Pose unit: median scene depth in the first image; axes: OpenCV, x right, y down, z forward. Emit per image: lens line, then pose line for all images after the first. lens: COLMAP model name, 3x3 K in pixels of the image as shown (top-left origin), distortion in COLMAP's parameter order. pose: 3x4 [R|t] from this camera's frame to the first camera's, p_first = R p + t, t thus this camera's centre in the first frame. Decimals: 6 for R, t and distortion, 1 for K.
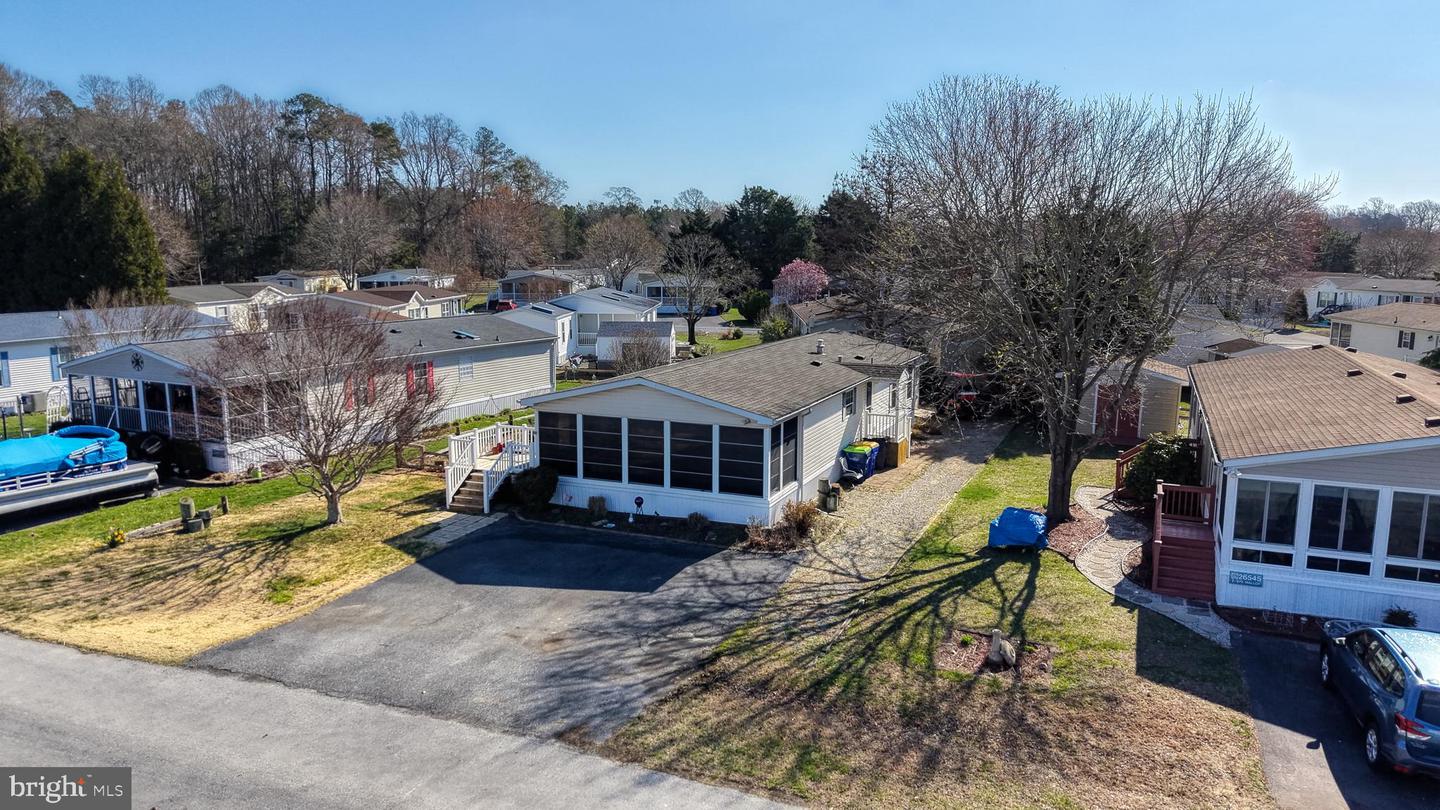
lens RADIAL K [[942.5, 0, 720.0], [0, 942.5, 405.0], [0, 0, 1]] dist [0.042329, -0.037884]
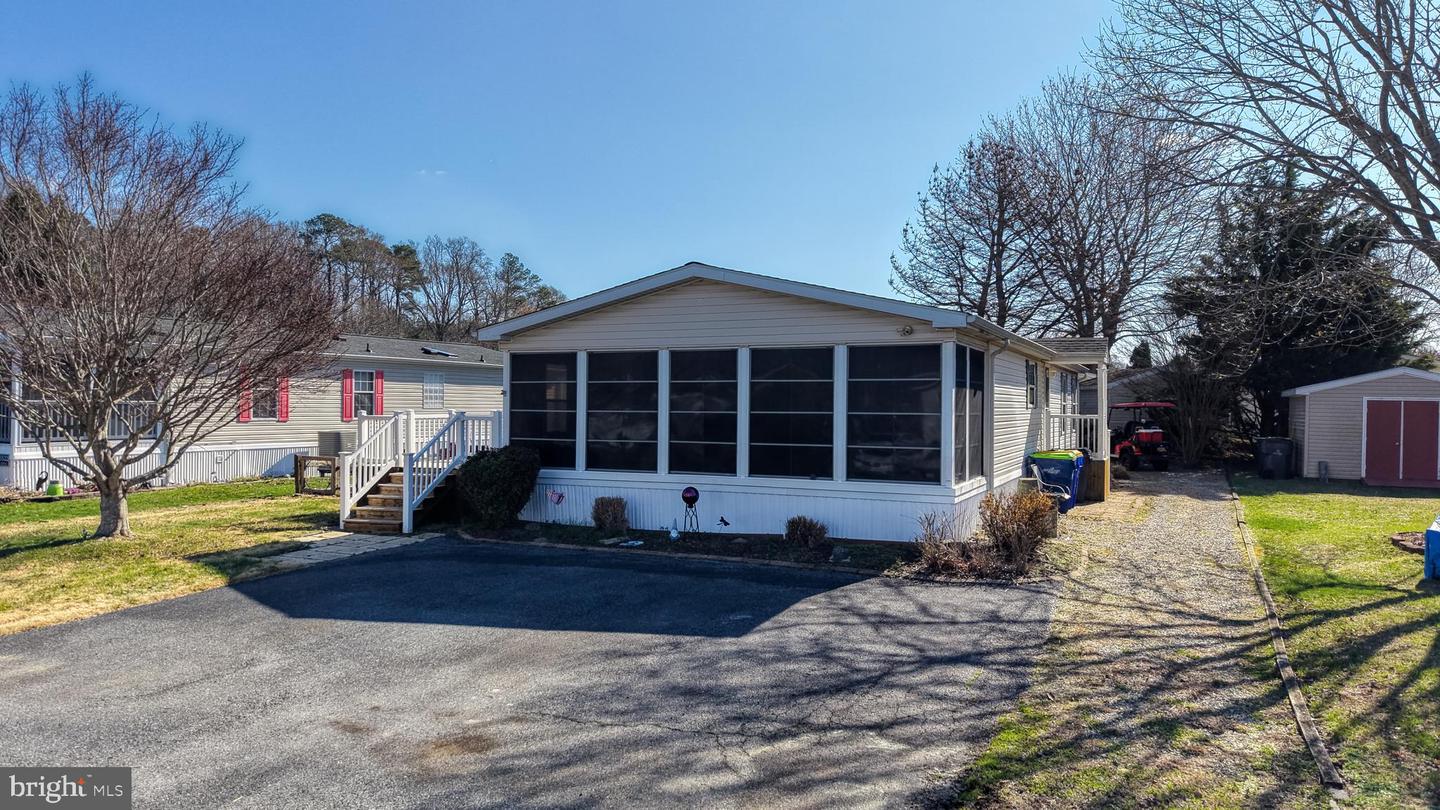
lens RADIAL K [[961.8, 0, 711.1], [0, 961.8, 409.1], [0, 0, 1]] dist [0.054349, -0.082445]
pose [[0.999355, 0.003000, -0.035788, -0.054657], [-0.008492, 0.987982, -0.154336, 0.132868], [0.034894, 0.154540, 0.987370, 0.463342]]
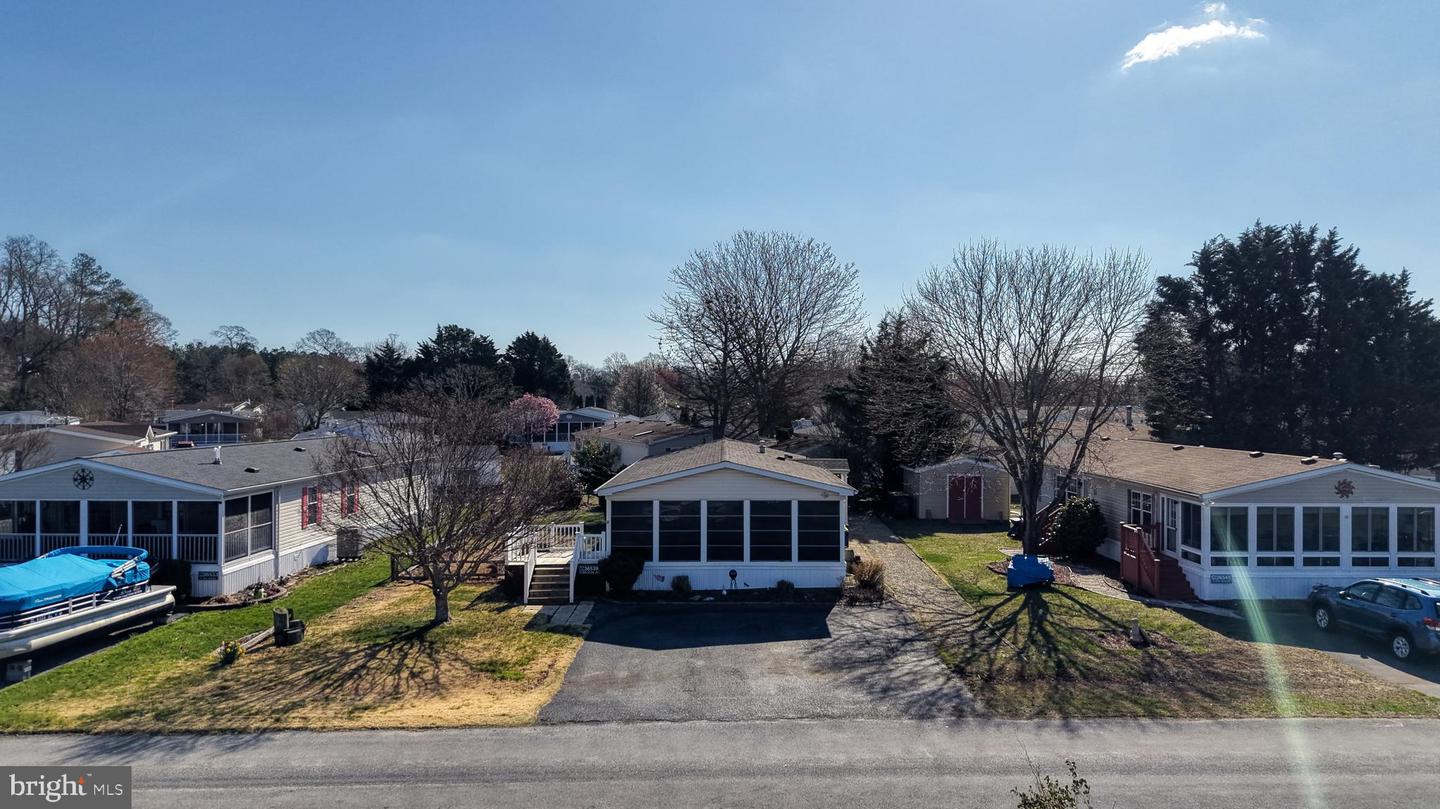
lens RADIAL K [[961.8, 0, 711.1], [0, 961.8, 408.6], [0, 0, 1]] dist [0.054349, -0.082445]
pose [[0.922552, -0.008014, 0.385789, -0.526558], [0.066381, 0.988176, -0.138212, 0.063409], [-0.380120, 0.153117, 0.912176, -0.038299]]
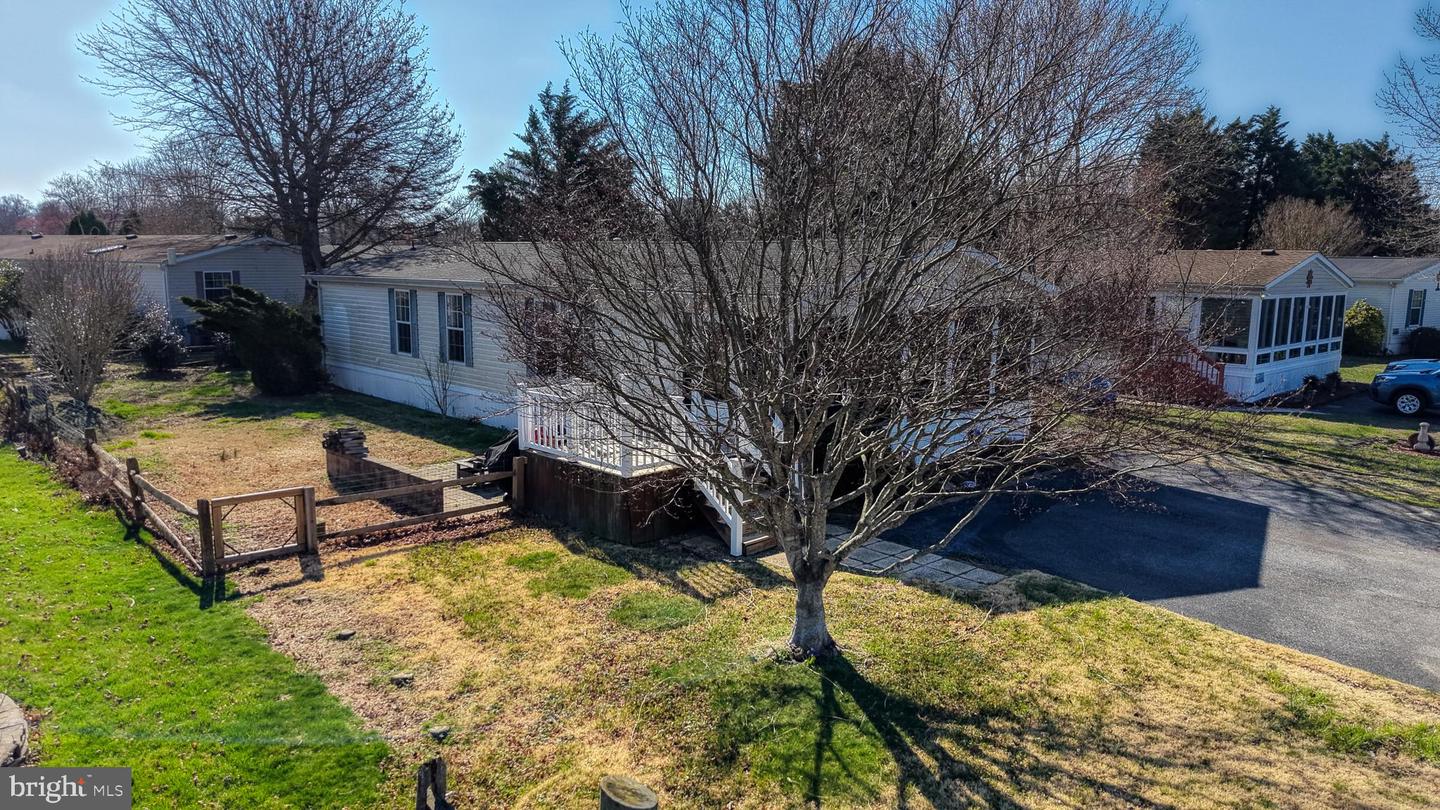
lens RADIAL K [[942.5, 0, 720.0], [0, 942.5, 405.0], [0, 0, 1]] dist [0.042329, -0.037884]
pose [[0.383686, -0.134409, 0.913630, -0.711790], [0.132577, 0.987120, 0.089544, 0.001564], [-0.913897, 0.086769, 0.396564, 0.870886]]
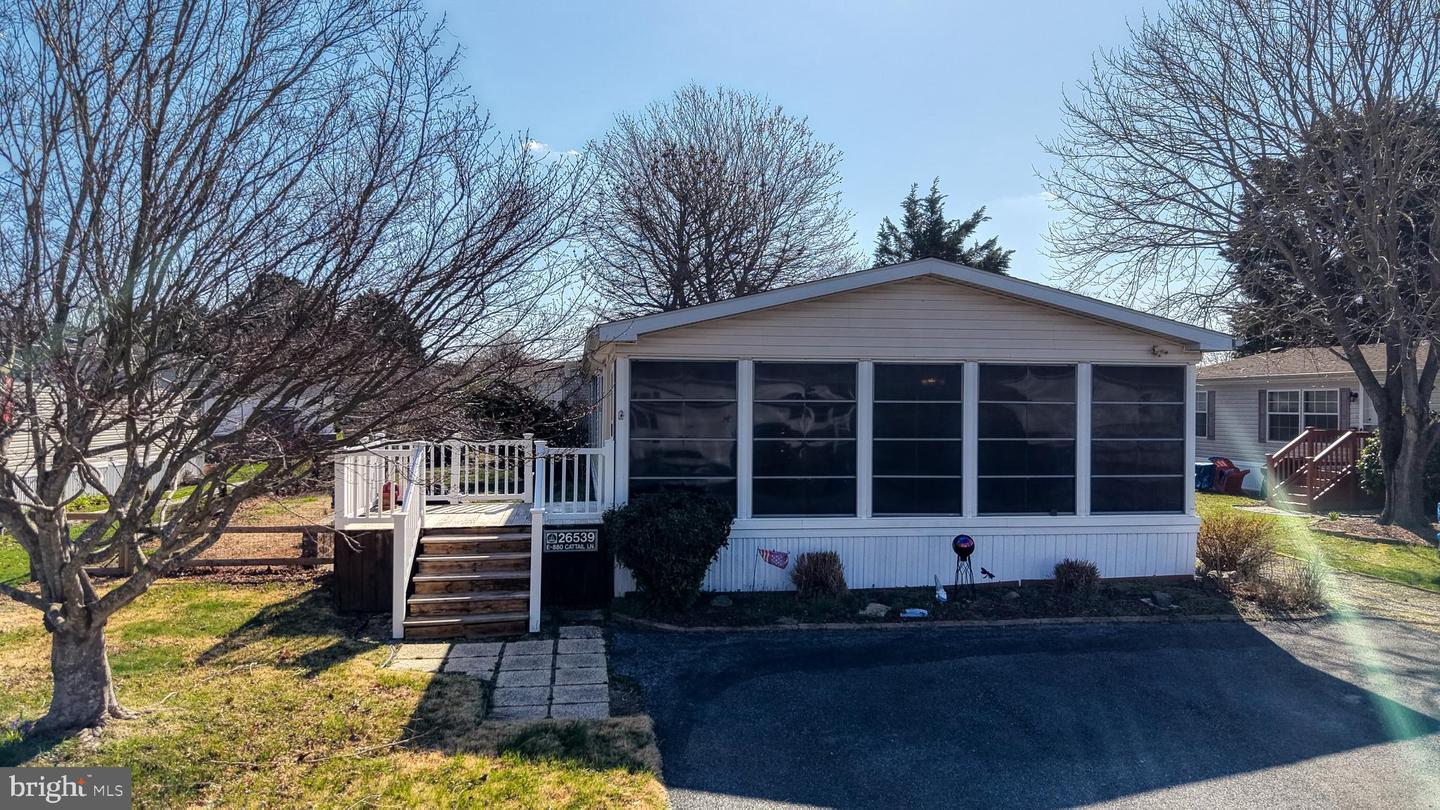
lens RADIAL K [[961.8, 0, 711.1], [0, 961.8, 409.1], [0, 0, 1]] dist [0.054349, -0.082445]
pose [[0.850639, 0.000462, 0.525750, -0.394719], [0.076776, 0.989171, -0.125089, 0.085059], [-0.520114, 0.146770, 0.841392, 0.675051]]
